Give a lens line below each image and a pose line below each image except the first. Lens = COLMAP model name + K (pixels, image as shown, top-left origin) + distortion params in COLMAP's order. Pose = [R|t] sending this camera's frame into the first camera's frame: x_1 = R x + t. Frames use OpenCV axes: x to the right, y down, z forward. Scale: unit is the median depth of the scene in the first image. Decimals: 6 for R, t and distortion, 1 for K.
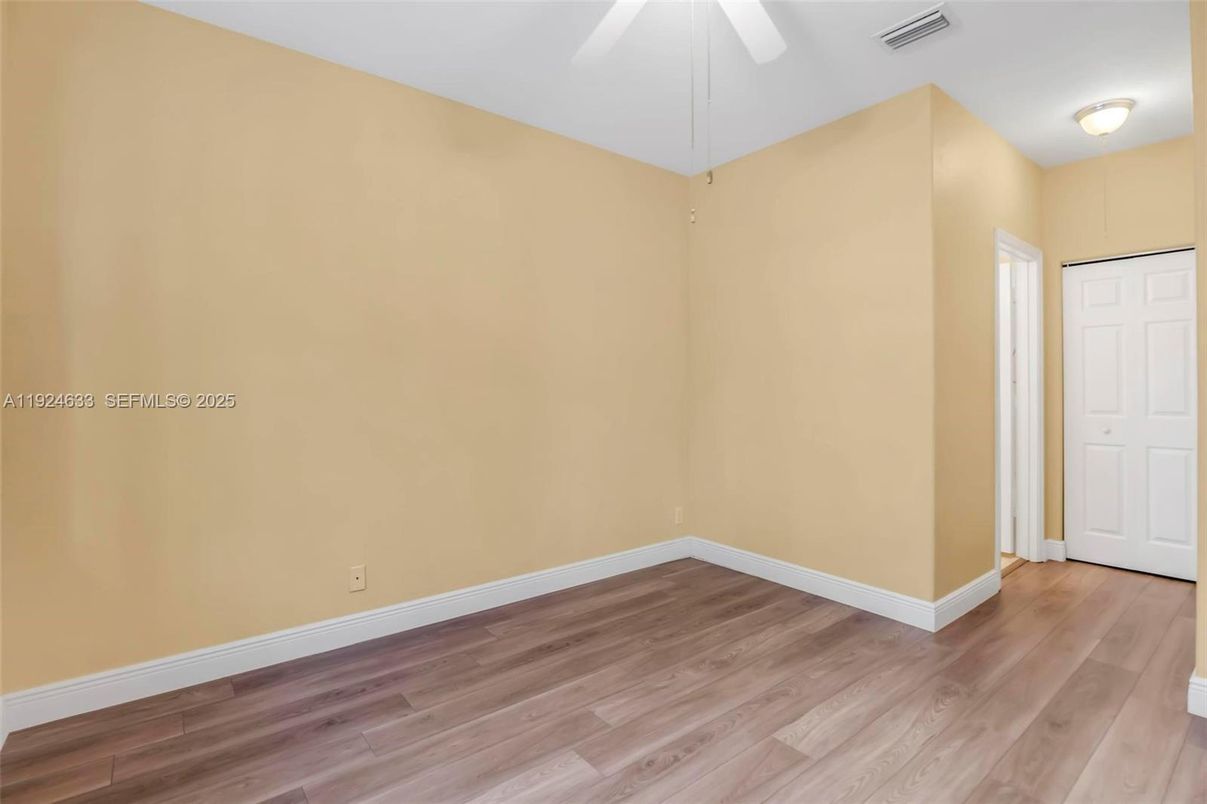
lens RADIAL K [[541.4, 0, 605.7], [0, 541.4, 392.8], [0, 0, 1]] dist [0.036935, 0.000041]
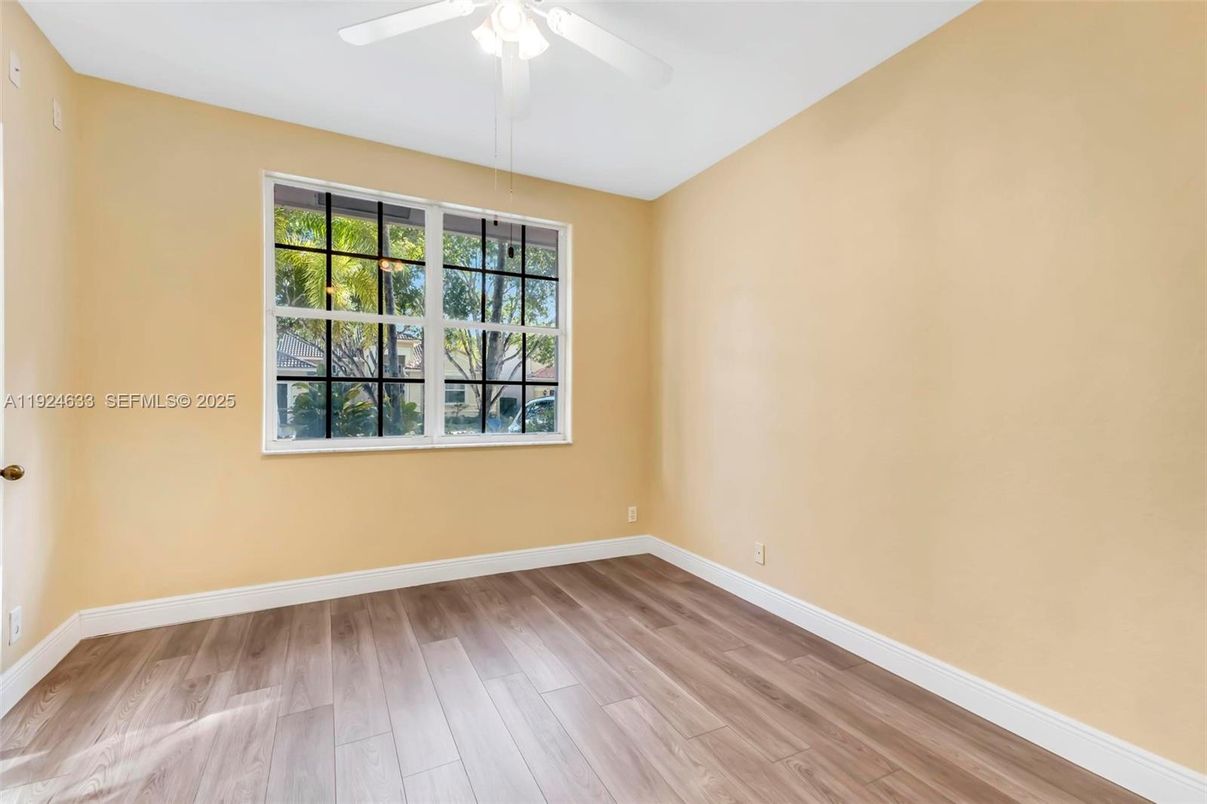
lens RADIAL K [[541.4, 0, 605.7], [0, 541.4, 392.8], [0, 0, 1]] dist [0.036935, 0.000041]
pose [[-0.197642, -0.028521, -0.979859, 0.901009], [0.003860, 0.999546, -0.029872, 0.020033], [0.980267, -0.009686, -0.197443, 1.011186]]
